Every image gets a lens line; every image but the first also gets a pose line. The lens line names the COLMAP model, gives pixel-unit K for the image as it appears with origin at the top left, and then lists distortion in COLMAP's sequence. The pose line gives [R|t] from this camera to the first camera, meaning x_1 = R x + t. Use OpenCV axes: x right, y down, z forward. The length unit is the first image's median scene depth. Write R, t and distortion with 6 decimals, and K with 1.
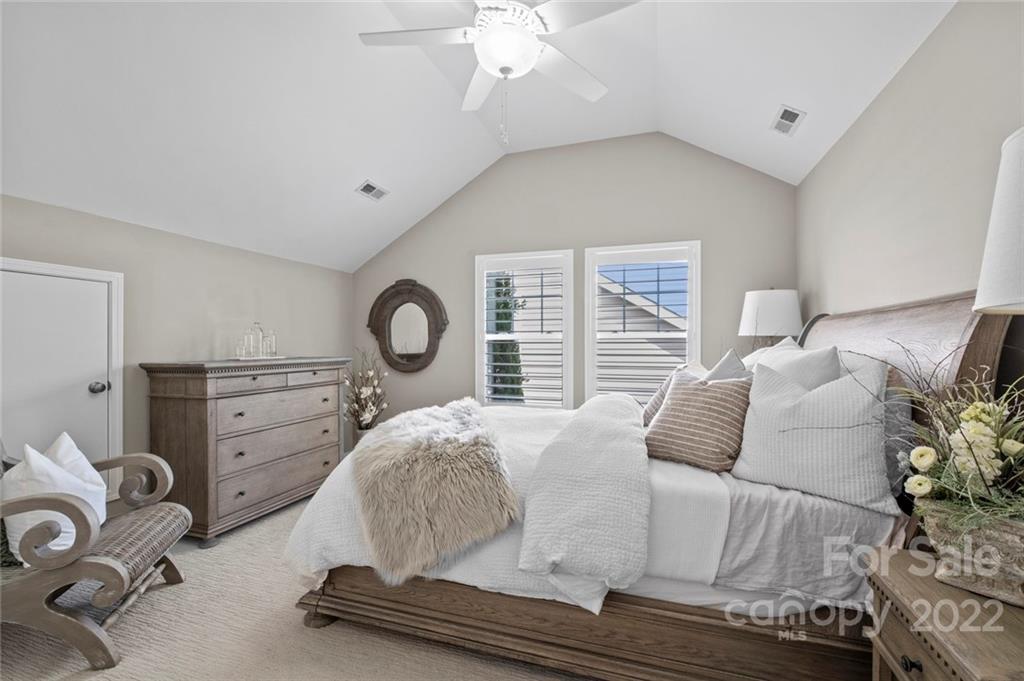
lens RADIAL K [[438.7, 0, 517.1], [0, 438.7, 342.9], [0, 0, 1]] dist [-0.002680, -0.001388]
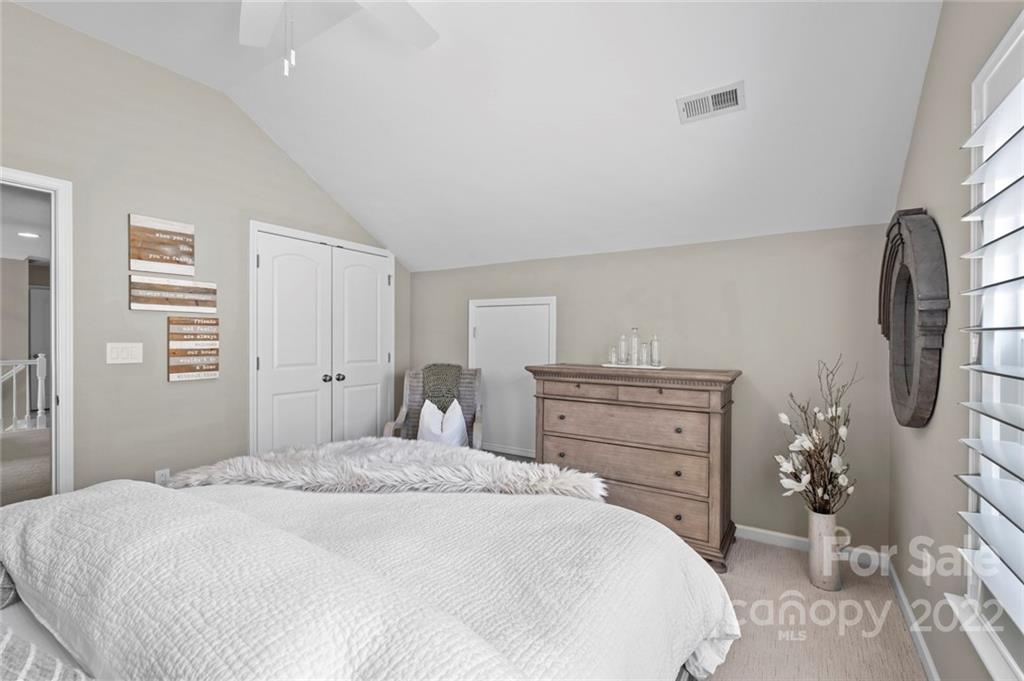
lens RADIAL K [[438.7, 0, 517.1], [0, 438.7, 342.9], [0, 0, 1]] dist [-0.002680, -0.001388]
pose [[-0.238726, 0.011538, -0.971018, 0.388264], [-0.006630, 0.999887, 0.013511, -0.028042], [0.971064, 0.009664, -0.238622, 1.058549]]
